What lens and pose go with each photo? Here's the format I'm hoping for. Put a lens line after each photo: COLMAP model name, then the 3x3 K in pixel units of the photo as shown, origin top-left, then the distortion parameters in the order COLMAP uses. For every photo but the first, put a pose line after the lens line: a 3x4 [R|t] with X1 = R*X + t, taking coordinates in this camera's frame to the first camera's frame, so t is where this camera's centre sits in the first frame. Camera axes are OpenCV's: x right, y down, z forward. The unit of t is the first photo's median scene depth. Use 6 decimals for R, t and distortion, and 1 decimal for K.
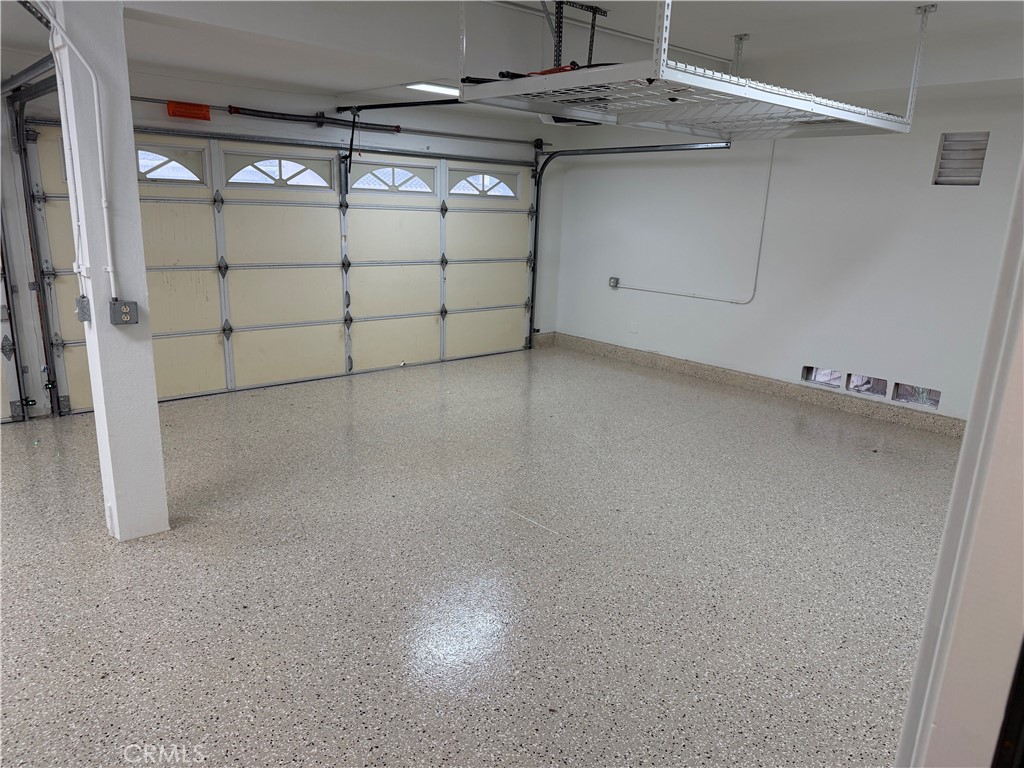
lens RADIAL K [[724.2, 0, 512.0], [0, 724.2, 384.0], [0, 0, 1]] dist [0.089135, -0.115946]
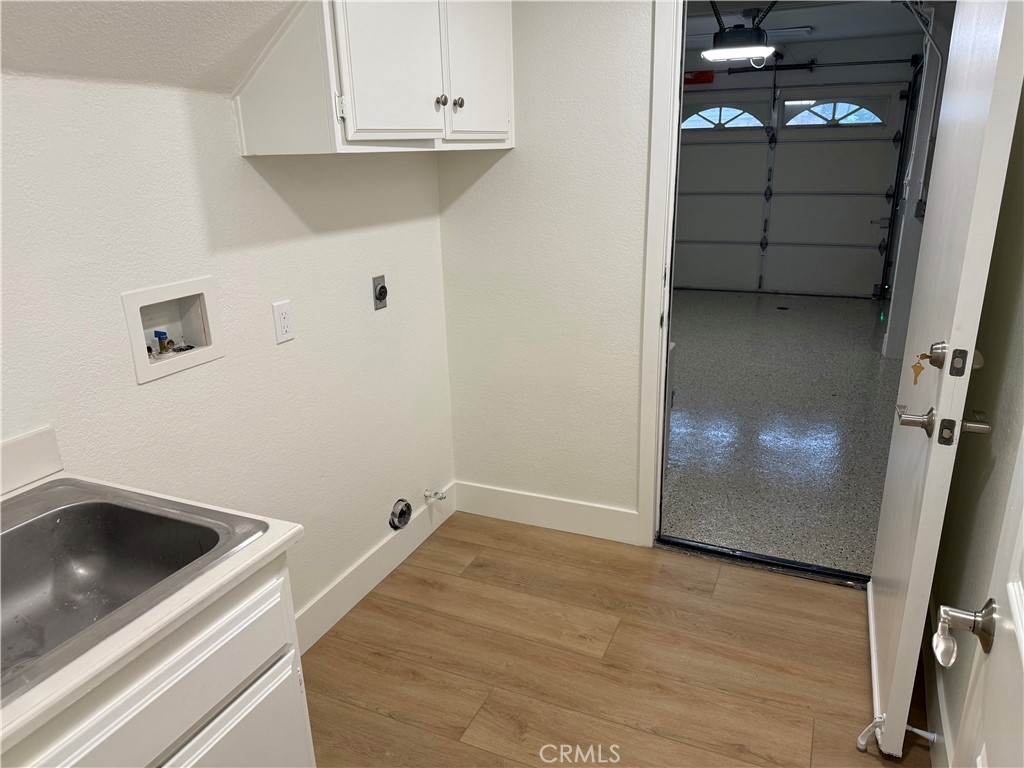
lens RADIAL K [[724.2, 0, 512.0], [0, 724.2, 384.0], [0, 0, 1]] dist [0.089135, -0.115946]
pose [[0.097379, 0.279098, -0.955312, 0.909632], [-0.223887, 0.941415, 0.252216, -0.081257], [0.969738, 0.189321, 0.154160, 0.475843]]
